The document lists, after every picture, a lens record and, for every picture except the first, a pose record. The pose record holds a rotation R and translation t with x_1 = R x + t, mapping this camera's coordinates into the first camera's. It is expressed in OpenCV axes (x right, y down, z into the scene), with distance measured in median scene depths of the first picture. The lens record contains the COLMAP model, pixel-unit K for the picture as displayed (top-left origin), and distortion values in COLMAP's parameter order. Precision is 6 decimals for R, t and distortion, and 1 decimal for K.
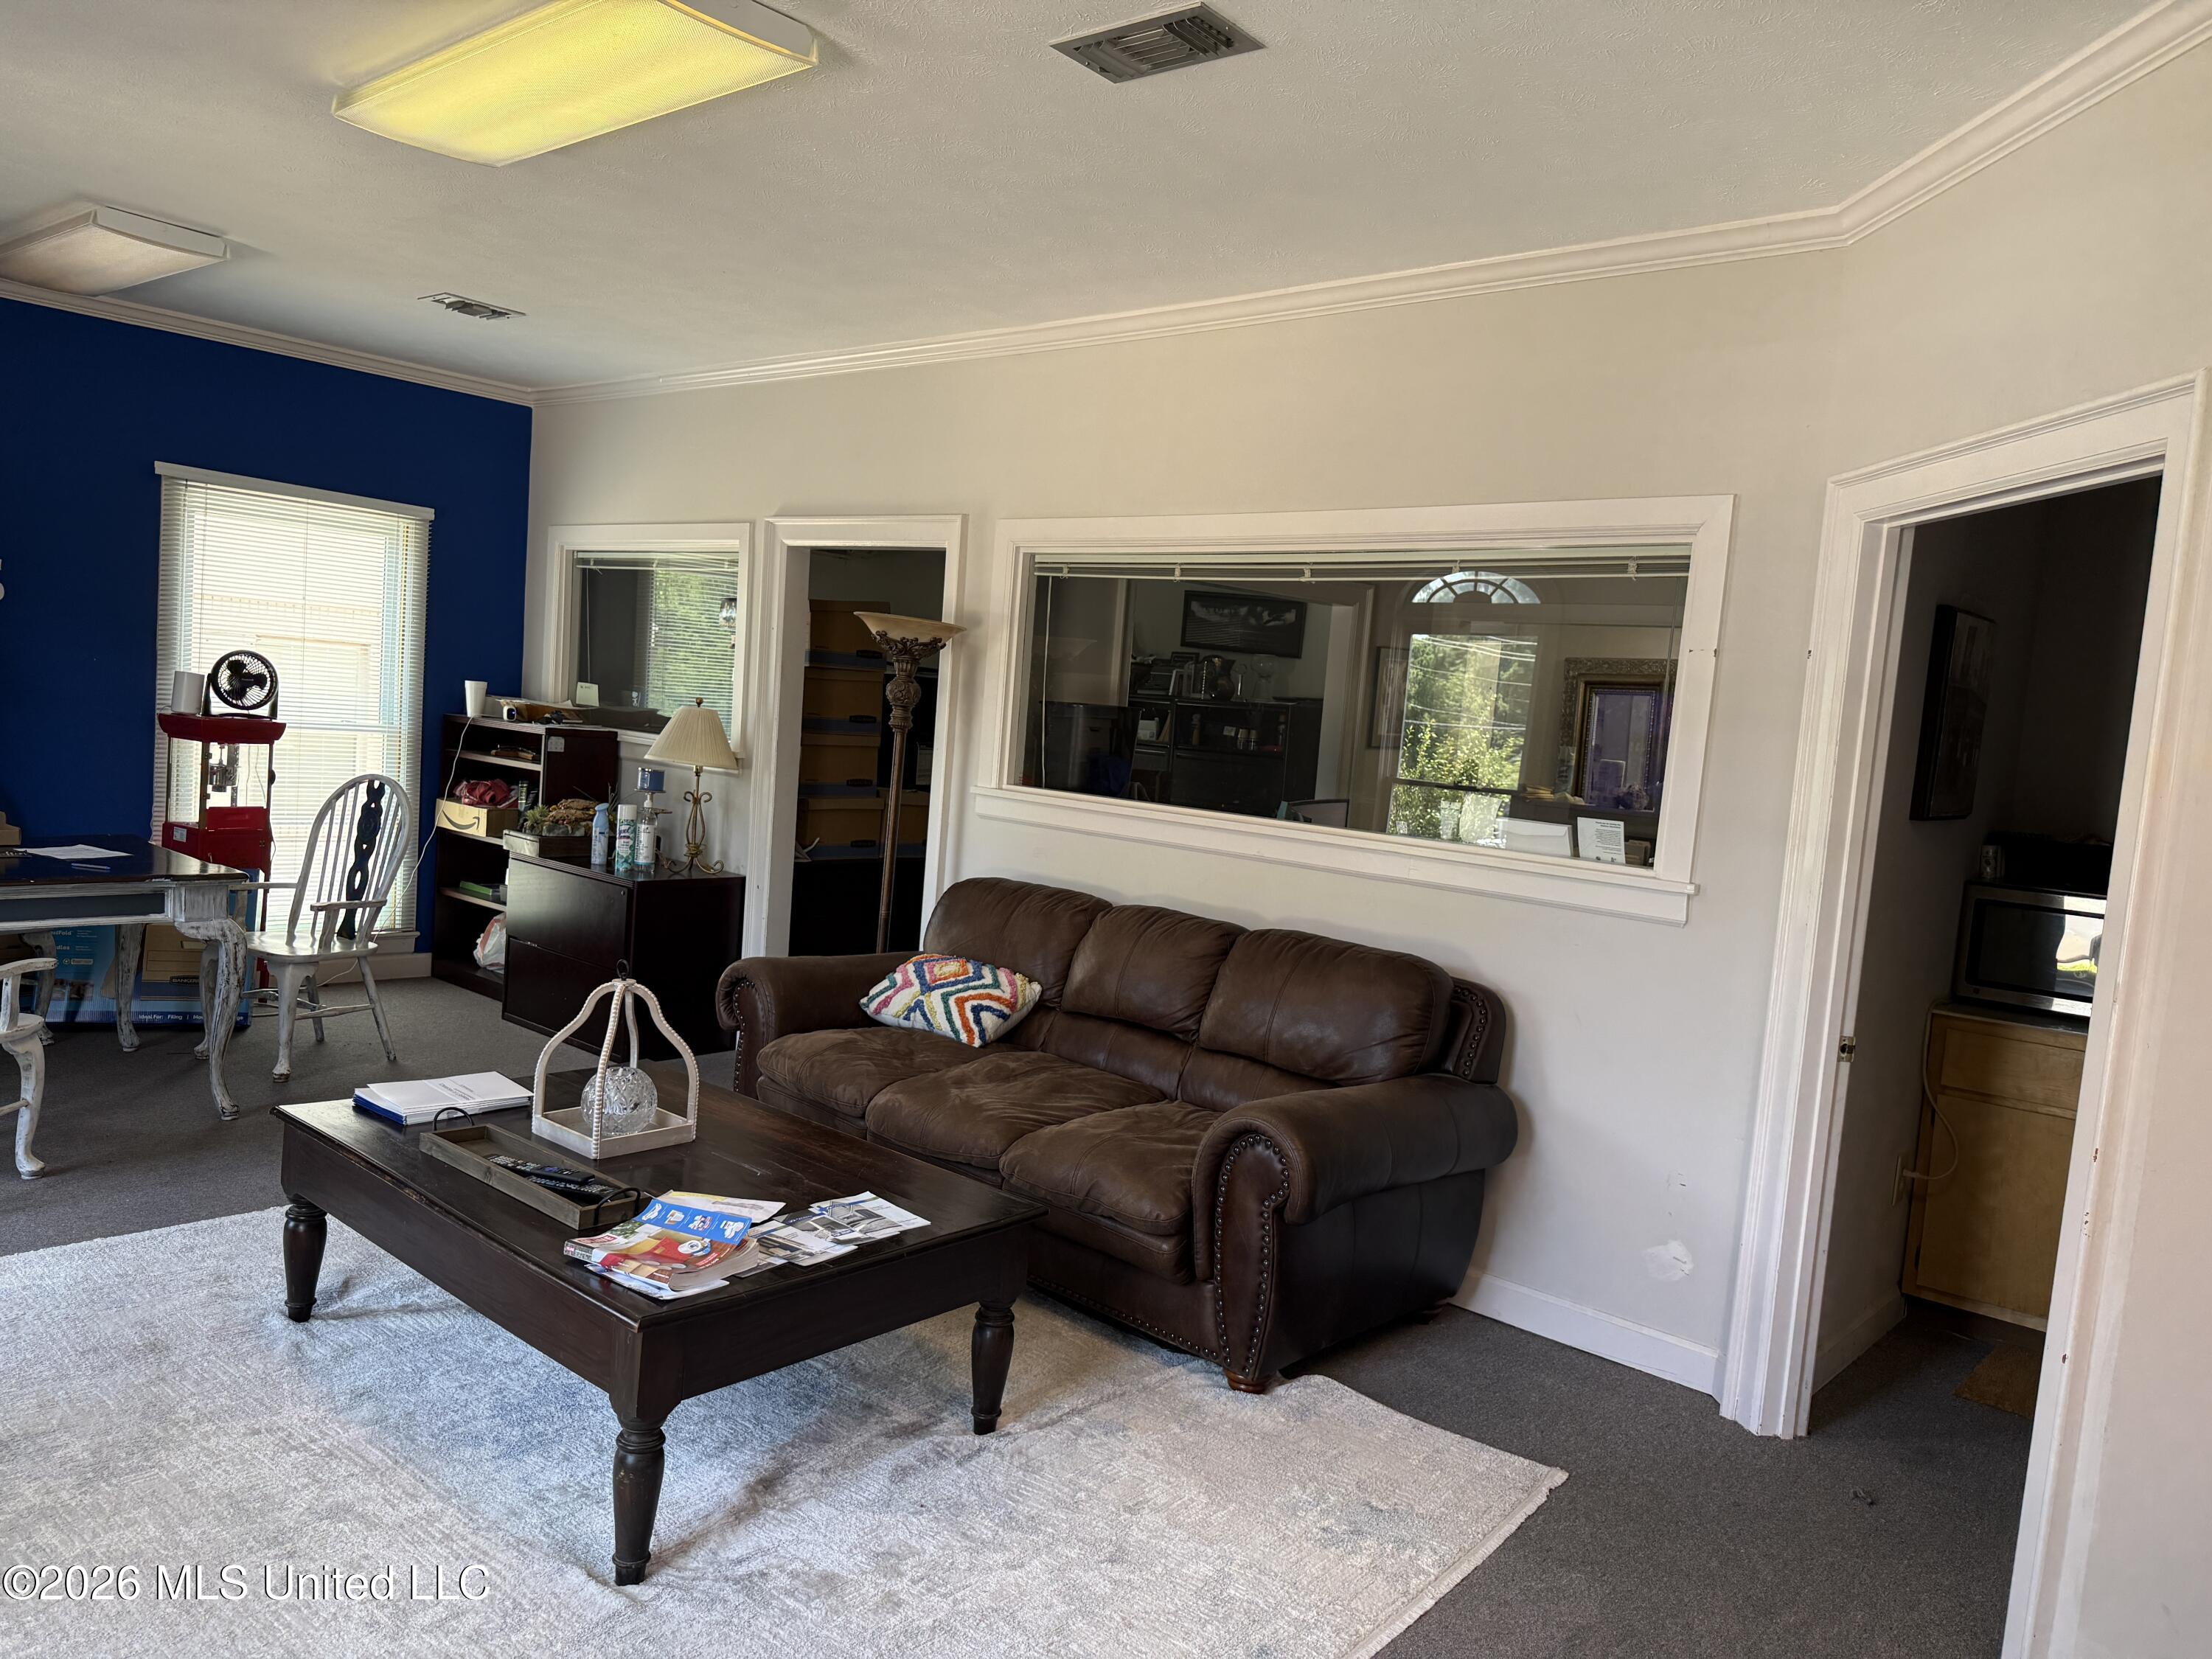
lens RADIAL K [[1580.6, 0, 1114.0], [0, 1580.6, 833.9], [0, 0, 1]] dist [0.002632, -0.000418]
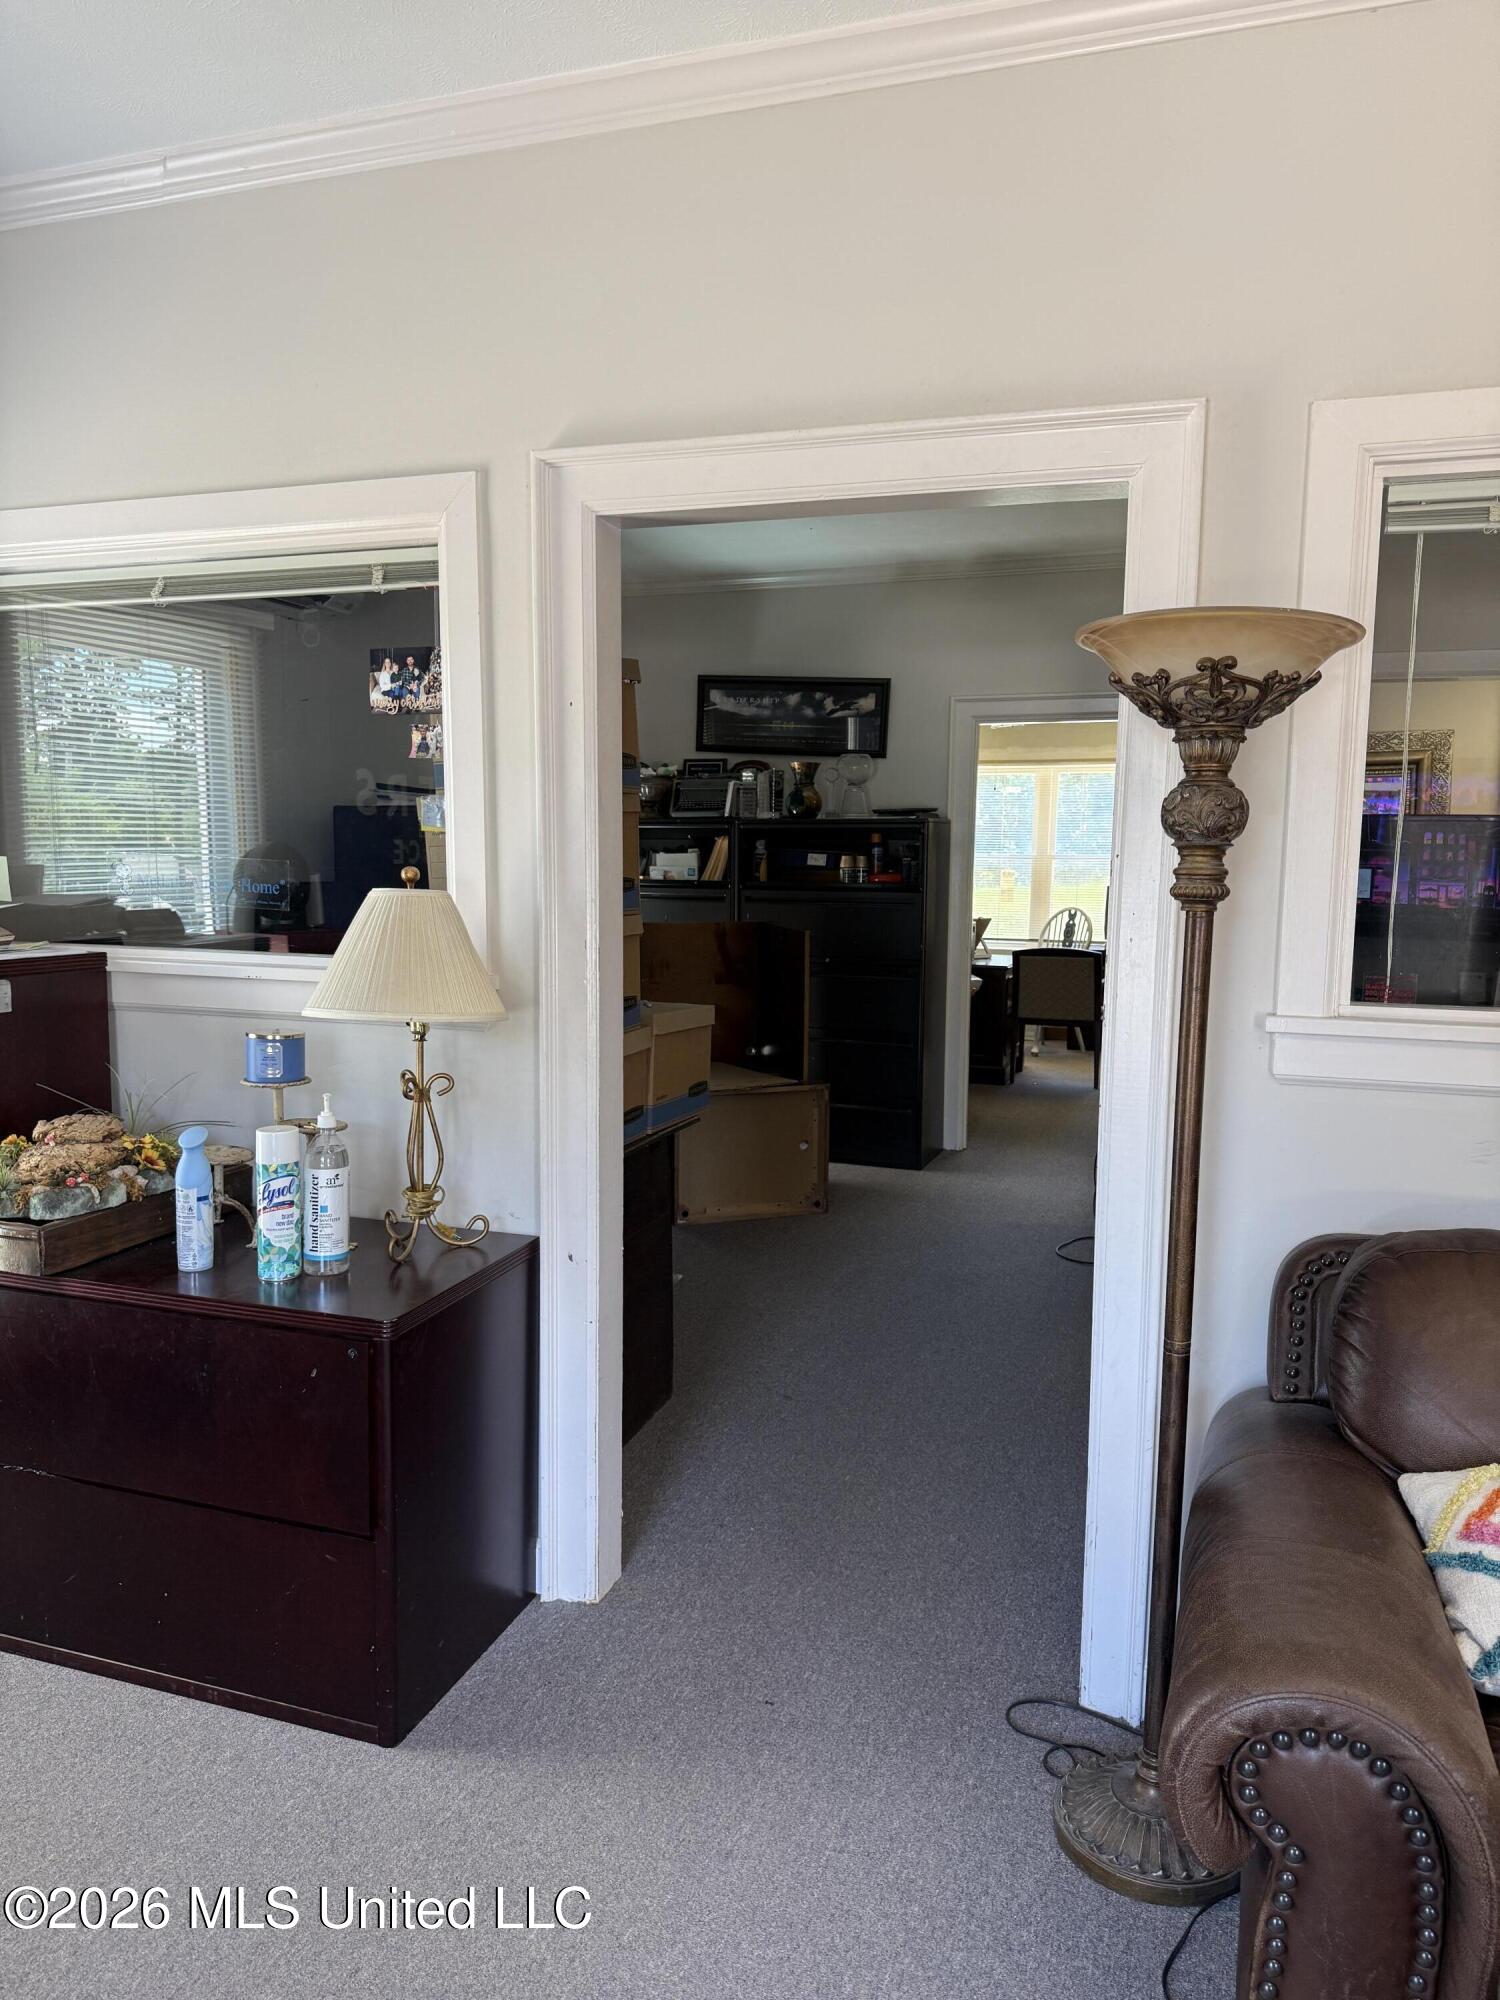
lens RADIAL K [[1429.1, 0, 745.7], [0, 1429.1, 1001.7], [0, 0, 1]] dist [0.002632, -0.000418]
pose [[0.924101, -0.109254, 0.366198, -0.316777], [0.094295, 0.993821, 0.058550, -0.061003], [-0.370332, -0.019575, 0.928693, 0.572720]]
